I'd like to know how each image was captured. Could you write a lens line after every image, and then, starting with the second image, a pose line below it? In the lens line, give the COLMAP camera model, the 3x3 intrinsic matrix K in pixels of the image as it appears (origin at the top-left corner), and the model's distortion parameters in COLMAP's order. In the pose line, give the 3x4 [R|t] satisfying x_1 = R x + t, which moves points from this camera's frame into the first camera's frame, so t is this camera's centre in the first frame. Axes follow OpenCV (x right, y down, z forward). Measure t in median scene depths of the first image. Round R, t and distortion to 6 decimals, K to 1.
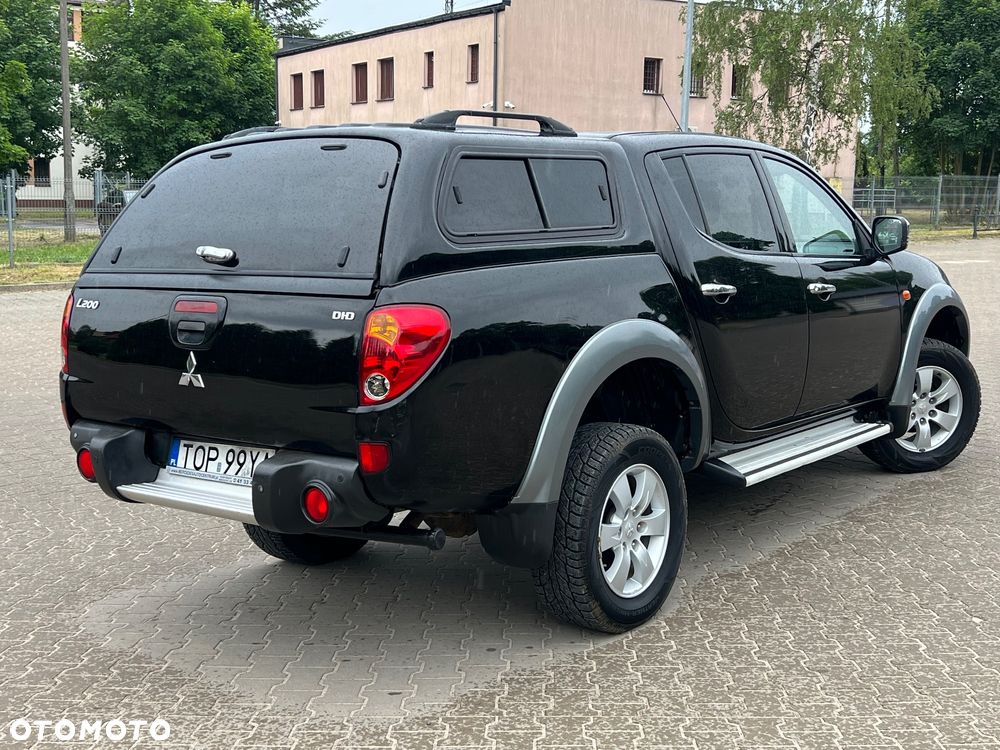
lens RADIAL K [[1315.1, 0, 509.6], [0, 1315.1, 374.6], [0, 0, 1]] dist [0.155119, -0.458970]
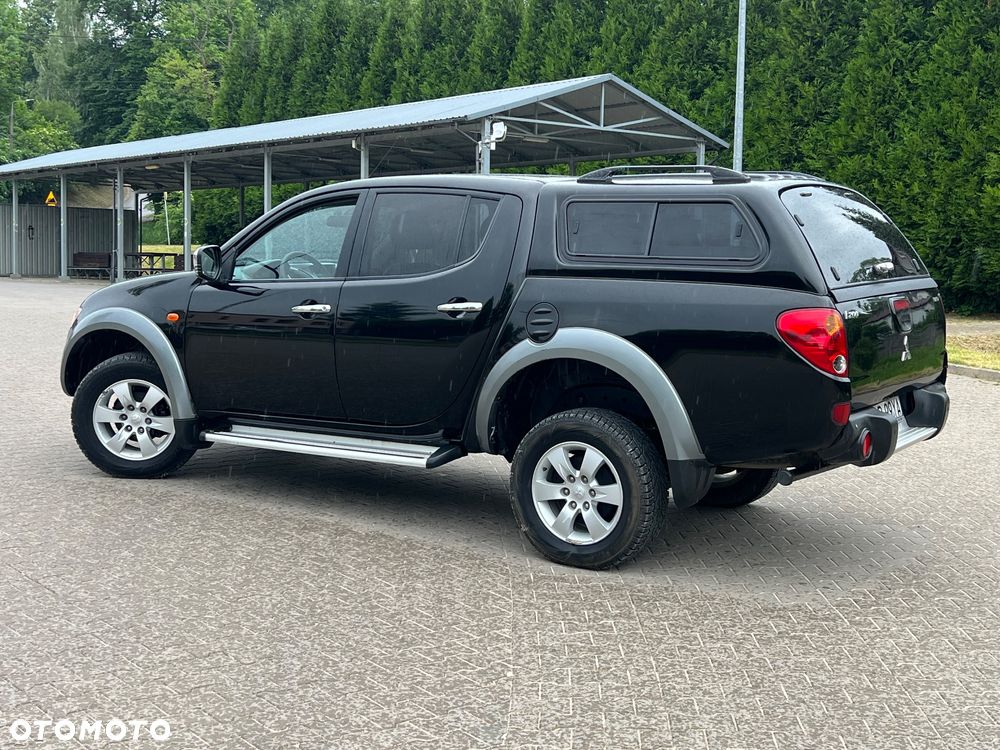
lens RADIAL K [[1315.1, 0, 509.6], [0, 1315.1, 374.6], [0, 0, 1]] dist [0.155119, -0.458970]
pose [[-0.124042, -0.094366, 0.987780, -1.326449], [0.116198, 0.987237, 0.108906, -0.150239], [-0.985450, 0.128286, -0.111494, 1.310228]]
